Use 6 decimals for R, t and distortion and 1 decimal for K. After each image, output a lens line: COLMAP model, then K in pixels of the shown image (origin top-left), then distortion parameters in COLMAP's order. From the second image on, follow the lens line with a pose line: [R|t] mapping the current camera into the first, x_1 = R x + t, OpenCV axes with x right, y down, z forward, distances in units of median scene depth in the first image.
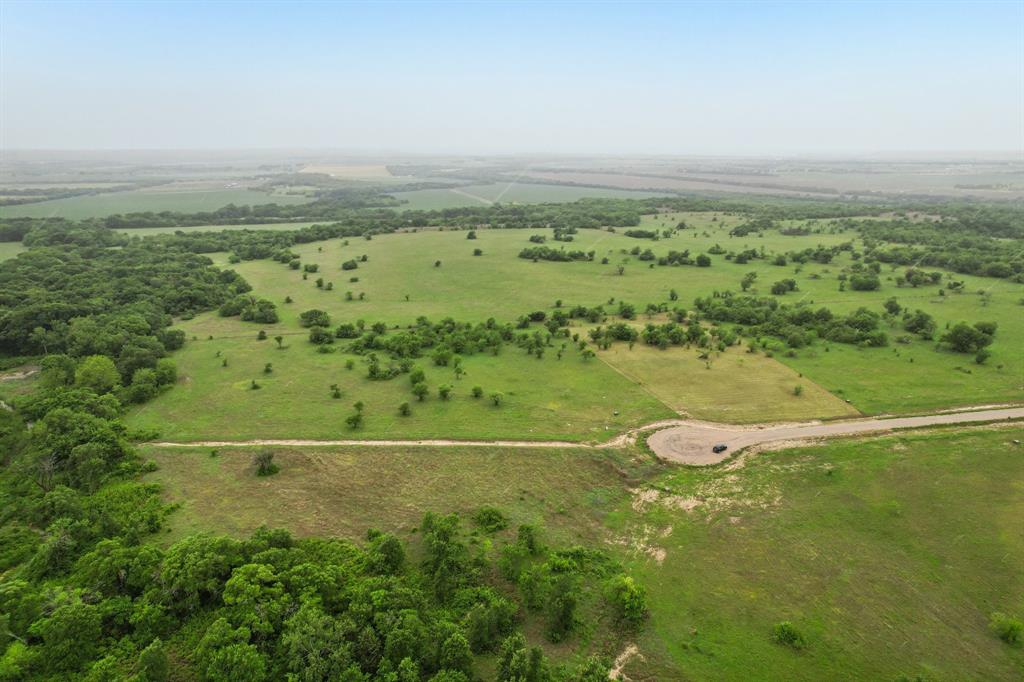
lens RADIAL K [[666.4, 0, 512.0], [0, 666.4, 341.0], [0, 0, 1]] dist [-0.076480, 0.066338]
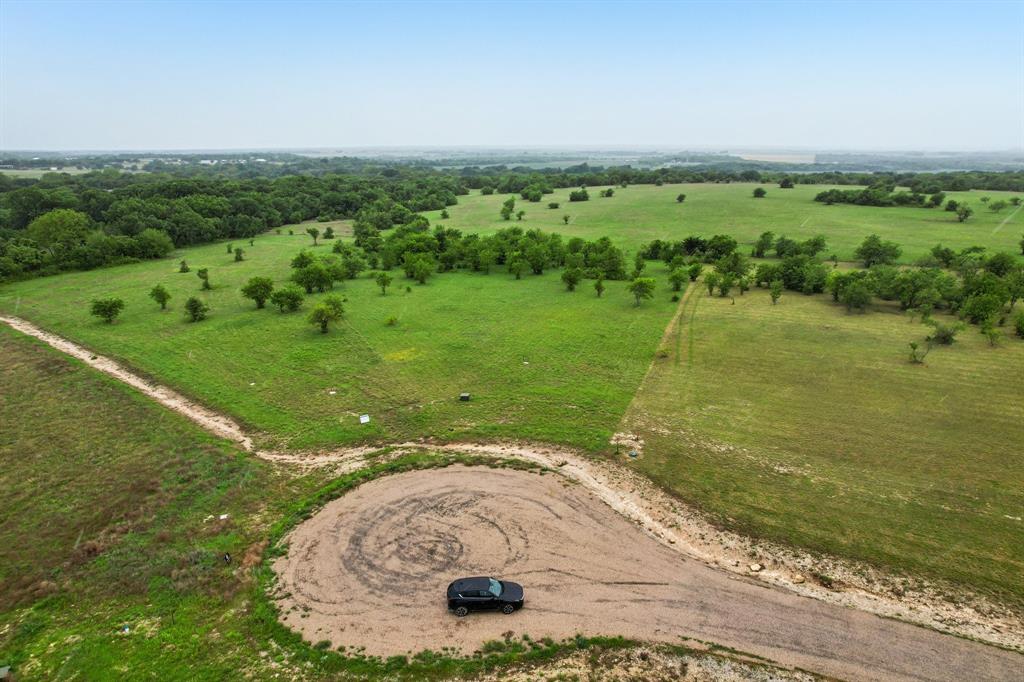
lens RADIAL K [[667.4, 0, 514.1], [0, 667.4, 342.7], [0, 0, 1]] dist [-0.070132, 0.057048]
pose [[0.805126, 0.166684, -0.569200, 0.402897], [-0.164212, 0.984827, 0.056119, 0.058639], [0.569918, 0.048287, 0.820282, 0.756637]]
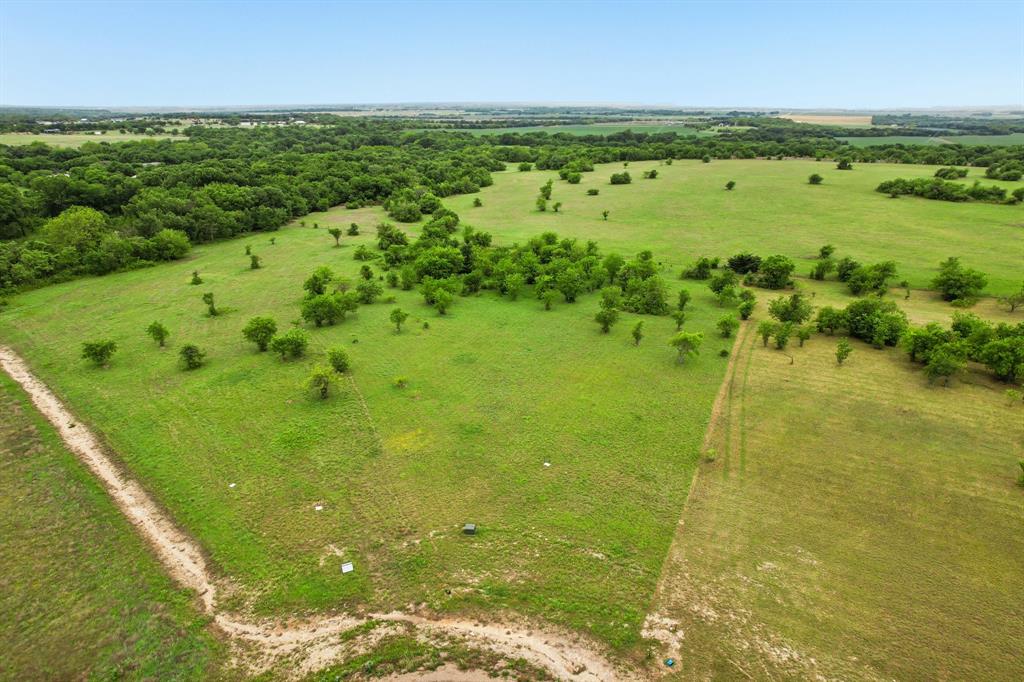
lens RADIAL K [[666.4, 0, 512.0], [0, 666.4, 341.0], [0, 0, 1]] dist [-0.076480, 0.066338]
pose [[0.765701, 0.217712, -0.605230, 0.356551], [-0.179651, 0.975913, 0.123770, -0.017161], [0.617598, 0.013959, 0.786370, 0.816137]]
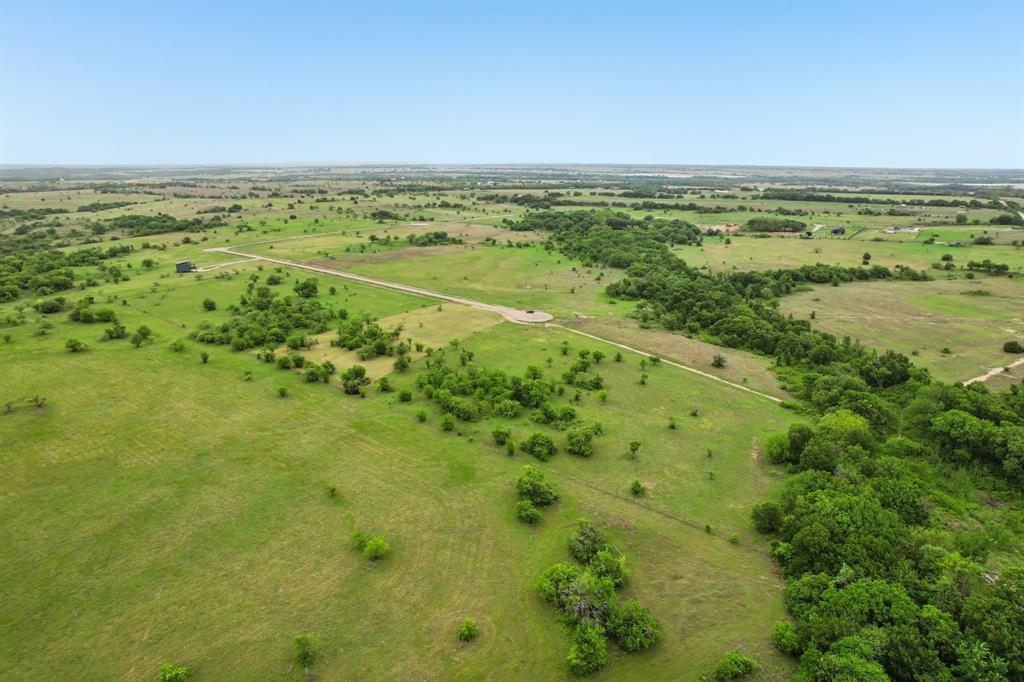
lens RADIAL K [[667.4, 0, 514.1], [0, 667.4, 342.7], [0, 0, 1]] dist [-0.070132, 0.057048]
pose [[-0.682941, -0.201554, 0.702117, -1.117039], [0.206677, 0.868589, 0.450375, -0.690167], [-0.700626, 0.452691, -0.551539, 2.119733]]
